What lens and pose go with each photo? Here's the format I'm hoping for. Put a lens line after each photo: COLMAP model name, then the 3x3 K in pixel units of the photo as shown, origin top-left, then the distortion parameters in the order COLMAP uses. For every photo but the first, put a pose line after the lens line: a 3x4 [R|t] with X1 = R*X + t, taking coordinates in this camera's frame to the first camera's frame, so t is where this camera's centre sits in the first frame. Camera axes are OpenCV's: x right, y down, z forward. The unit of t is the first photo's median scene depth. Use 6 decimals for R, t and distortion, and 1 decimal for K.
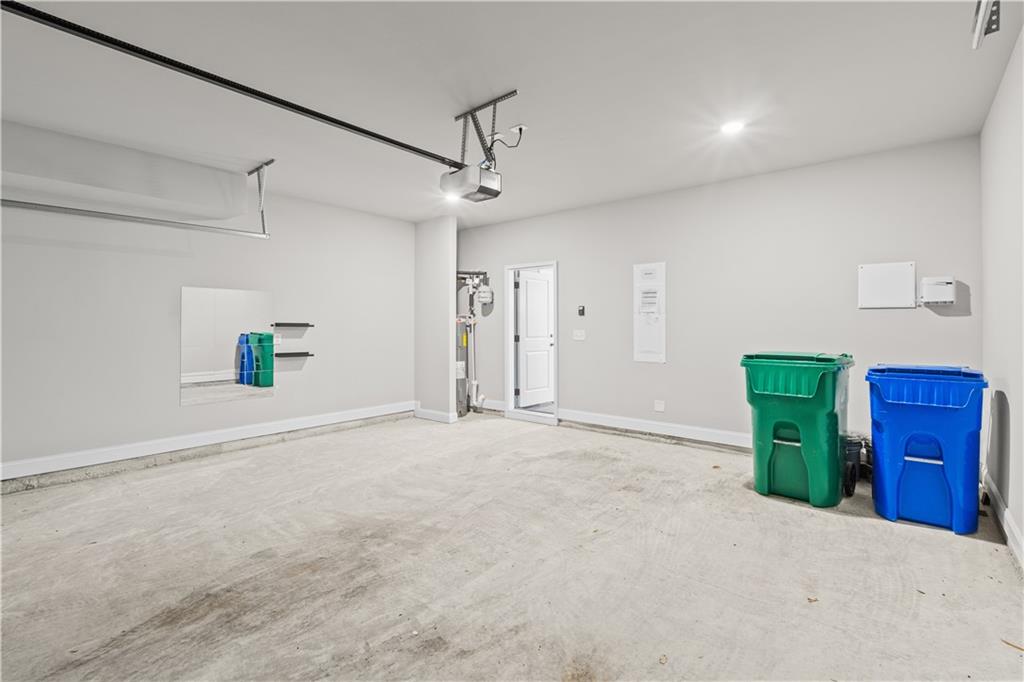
lens RADIAL K [[464.9, 0, 513.0], [0, 464.9, 334.8], [0, 0, 1]] dist [-0.009456, -0.000518]
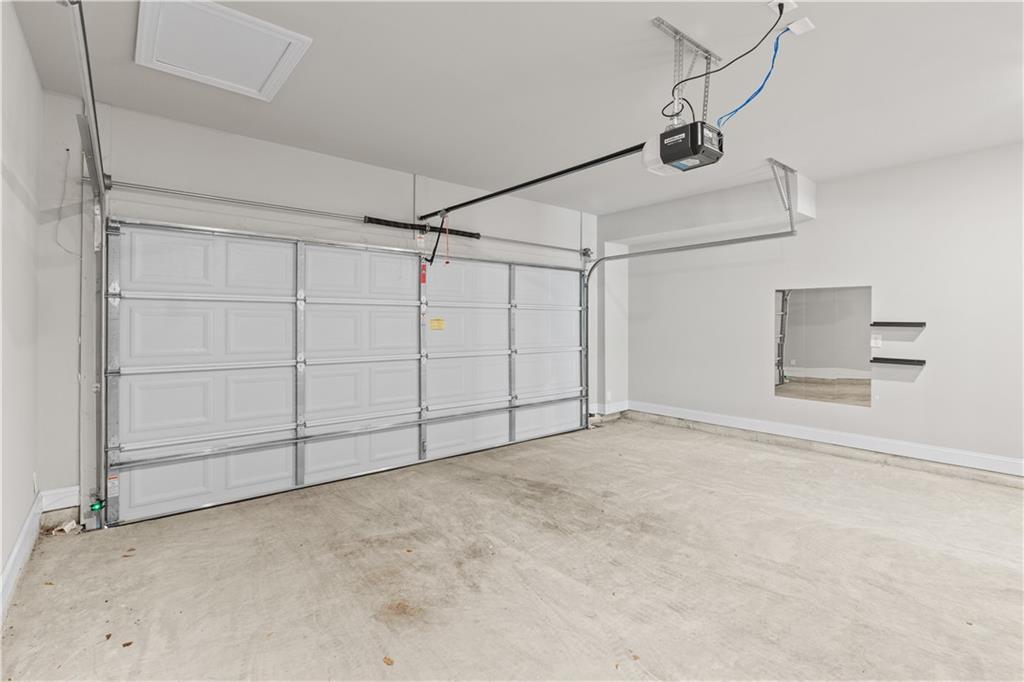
lens RADIAL K [[464.9, 0, 520.2], [0, 464.9, 322.1], [0, 0, 1]] dist [-0.009456, -0.000518]
pose [[-0.155465, -0.000798, -0.987841, 0.845791], [-0.021897, 0.999757, 0.002639, -0.025784], [0.987599, 0.022041, -0.155445, 0.948900]]
